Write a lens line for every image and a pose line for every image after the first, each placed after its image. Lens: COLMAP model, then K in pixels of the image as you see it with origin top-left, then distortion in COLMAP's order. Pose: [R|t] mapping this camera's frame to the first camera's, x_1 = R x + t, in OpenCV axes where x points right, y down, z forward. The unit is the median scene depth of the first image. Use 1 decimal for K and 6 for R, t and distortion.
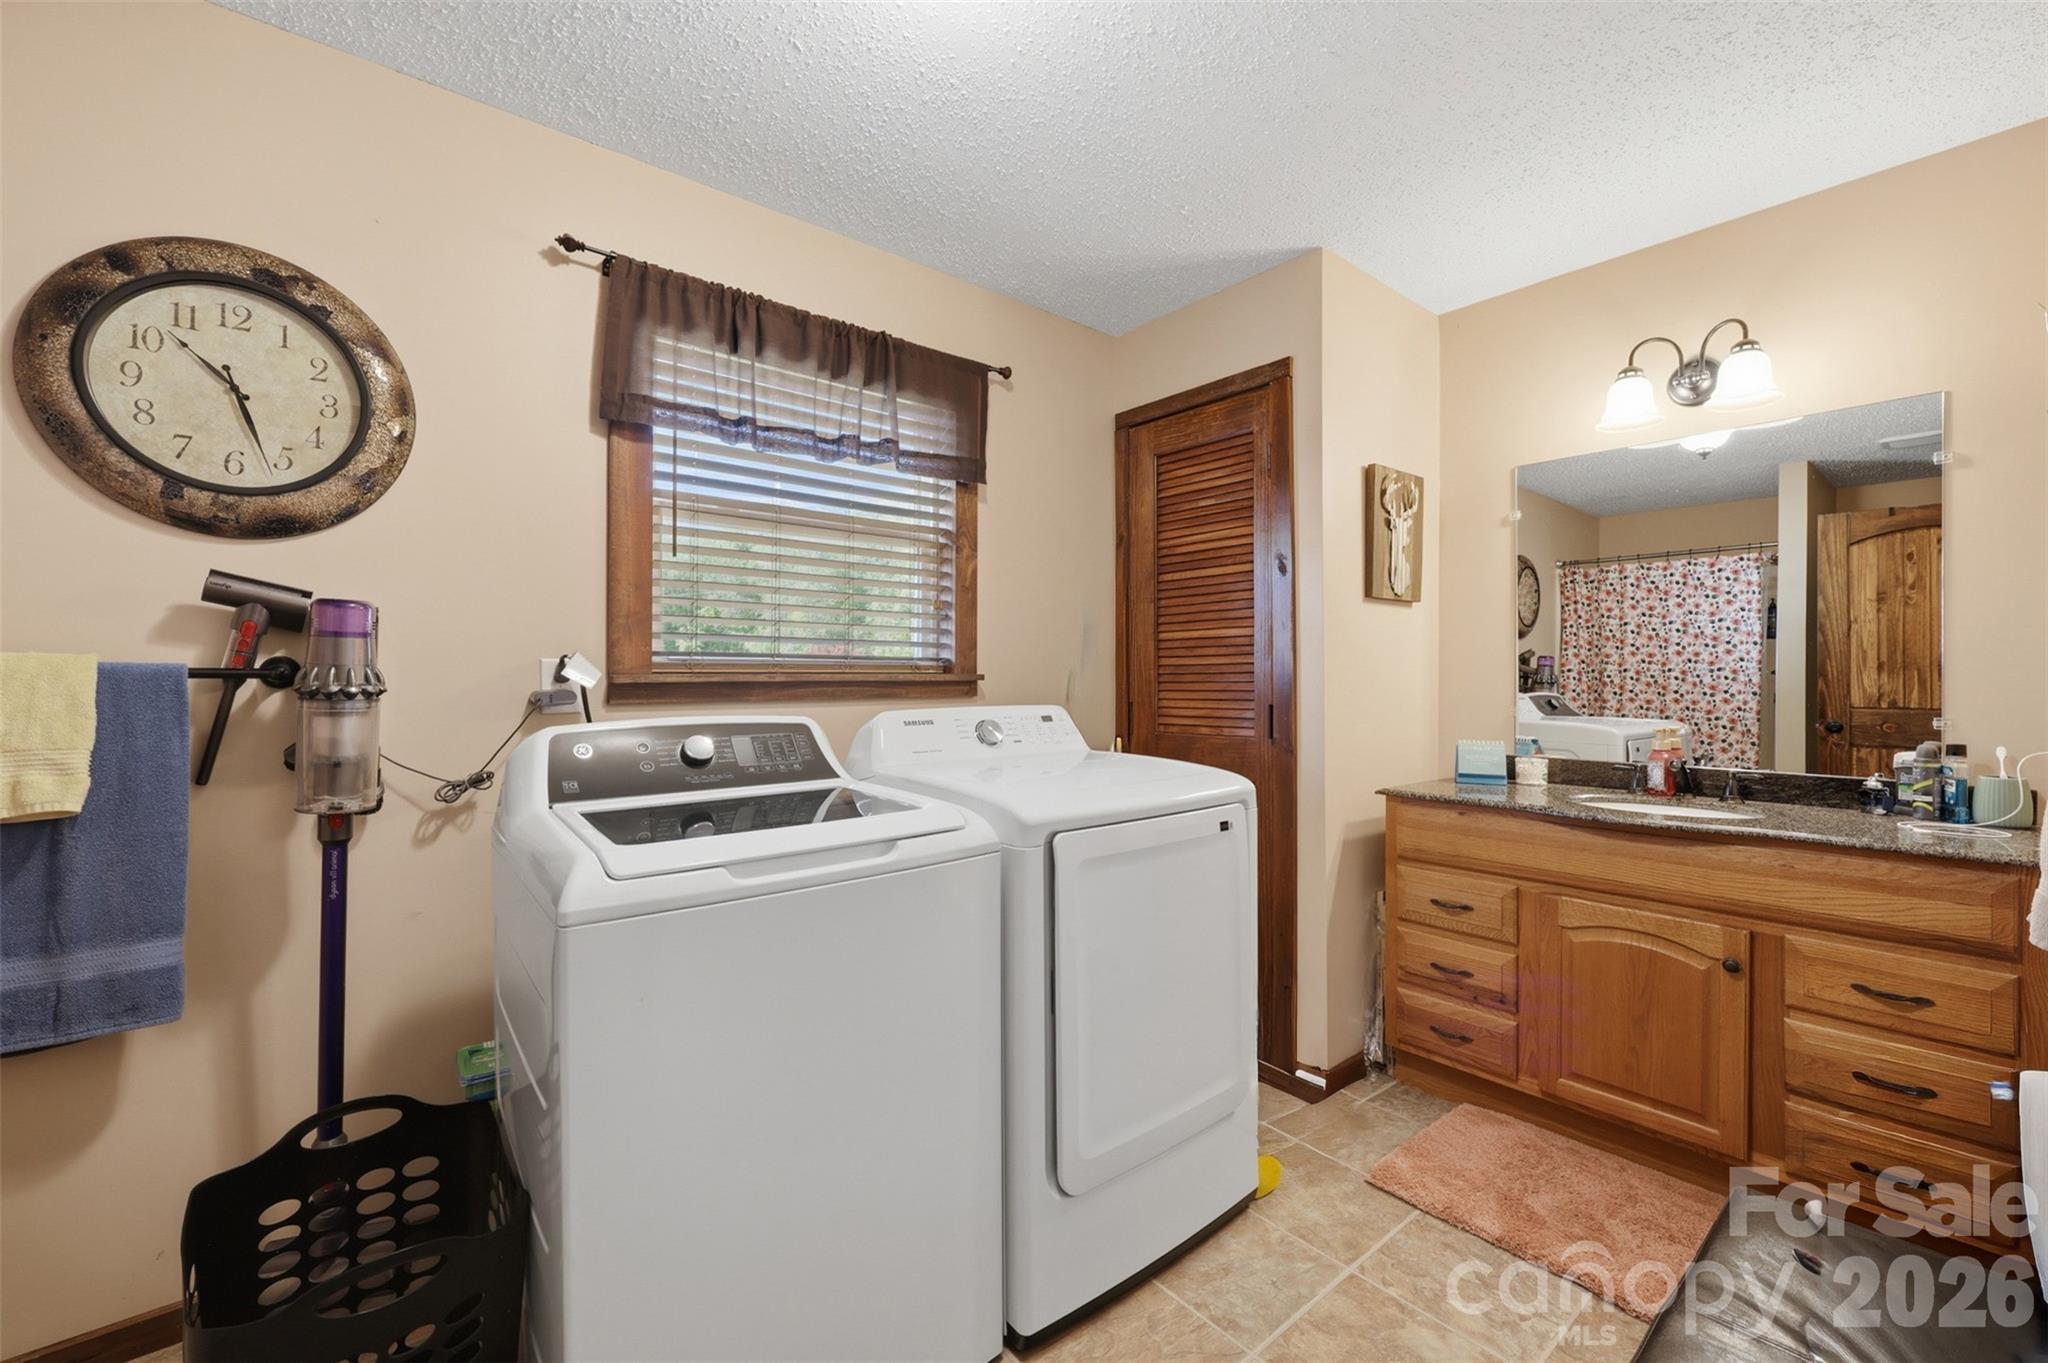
lens RADIAL K [[834.6, 0, 1023.2], [0, 834.6, 673.9], [0, 0, 1]] dist [0.000271, 0.000171]
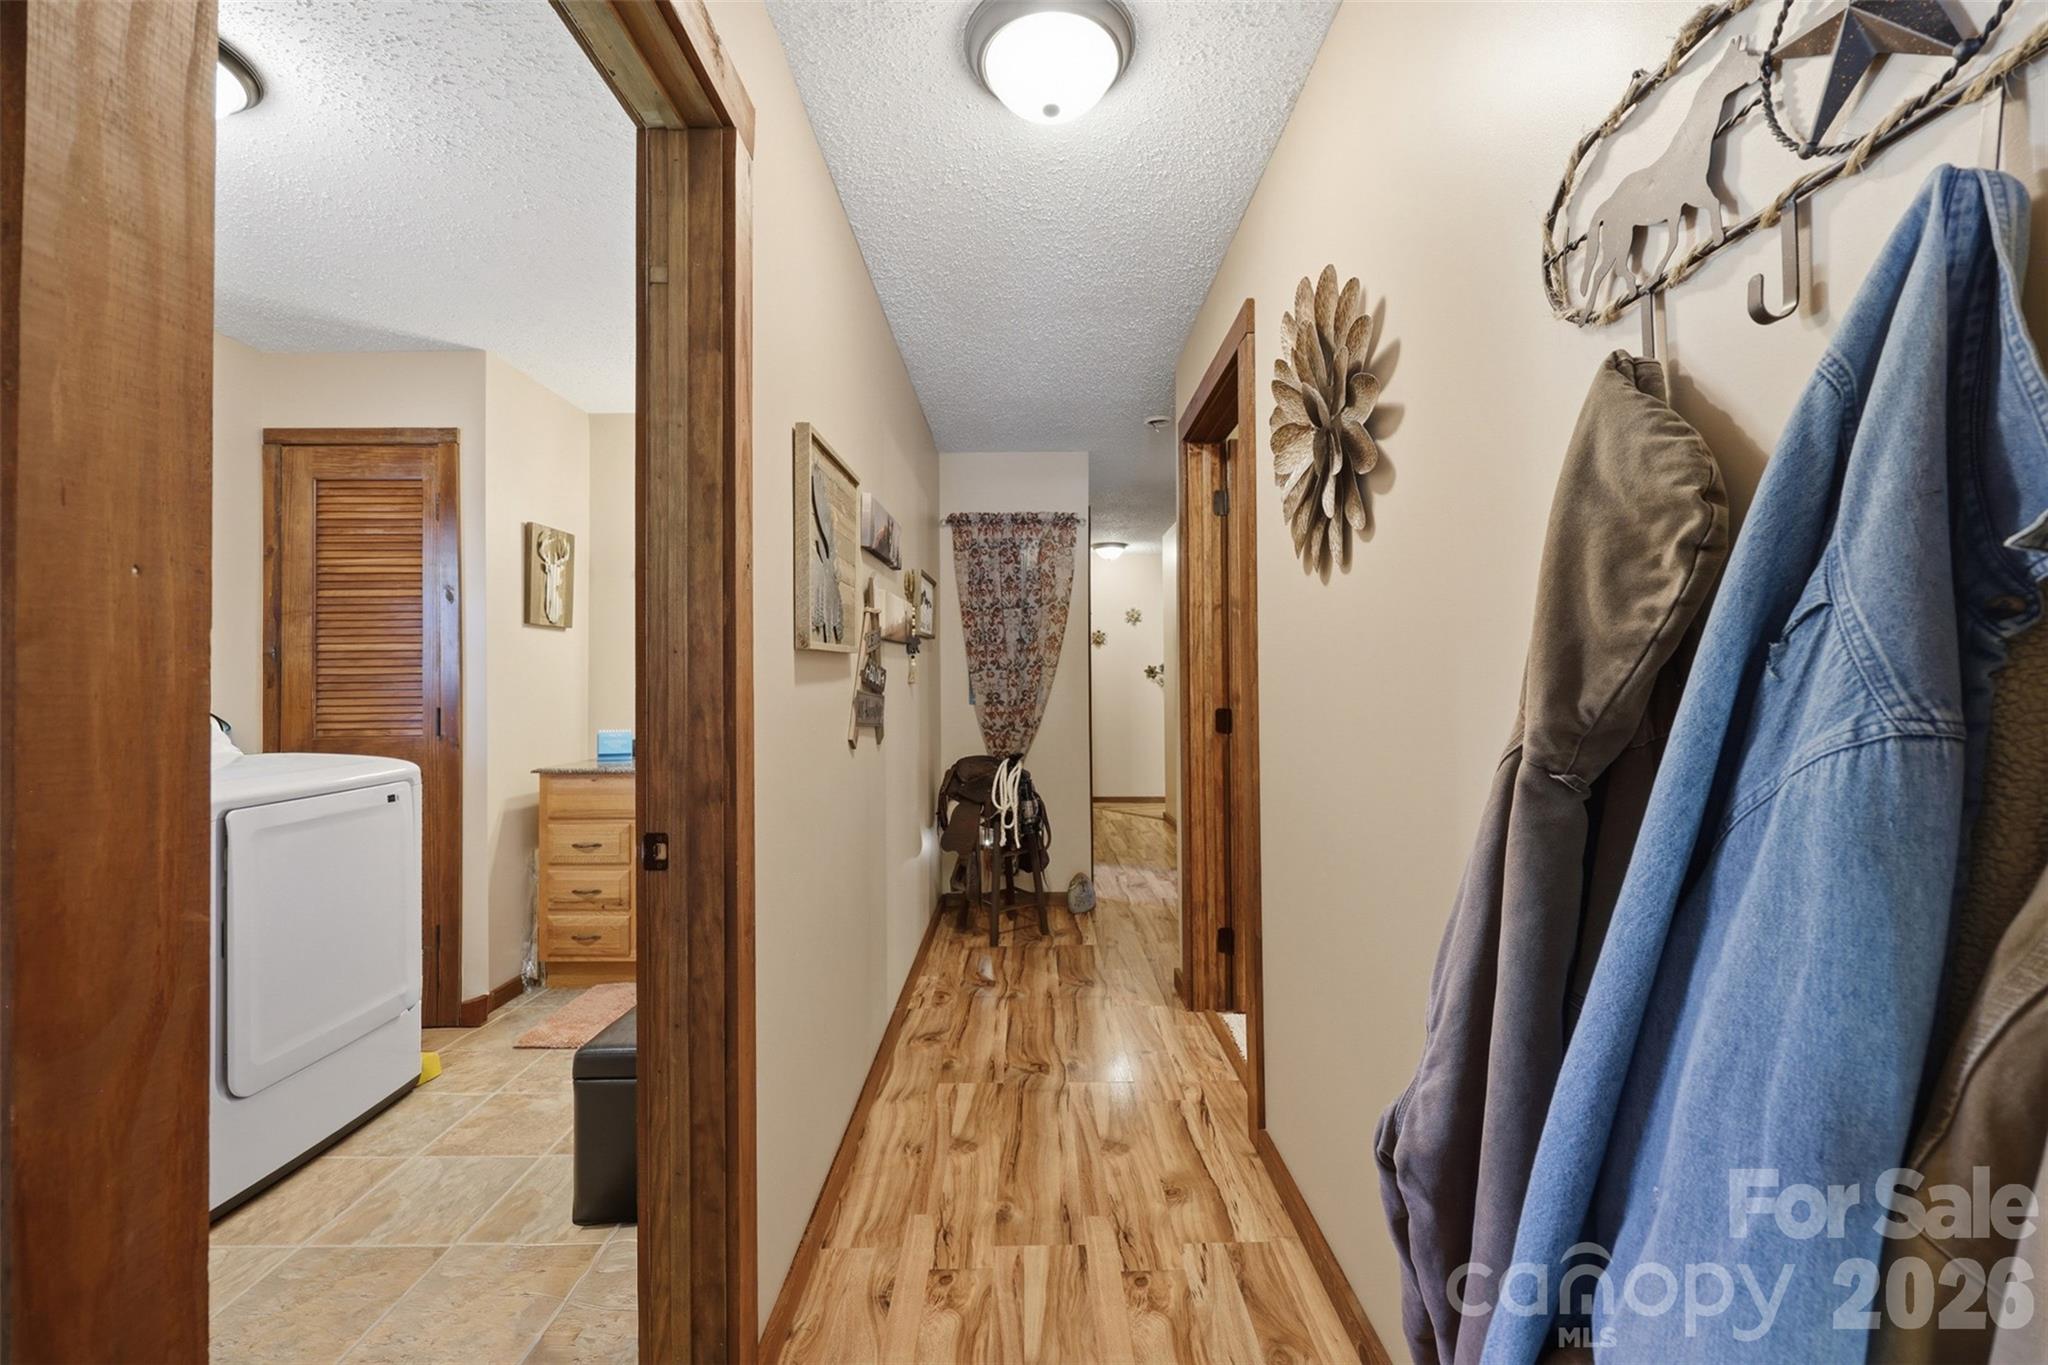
lens RADIAL K [[834.6, 0, 1020.7], [0, 834.6, 672.2], [0, 0, 1]] dist [0.000271, 0.000171]
pose [[0.635314, 0.005876, 0.772232, -0.101853], [0.002193, 0.999953, -0.009413, -0.001703], [-0.772251, 0.007674, 0.635271, -0.419778]]
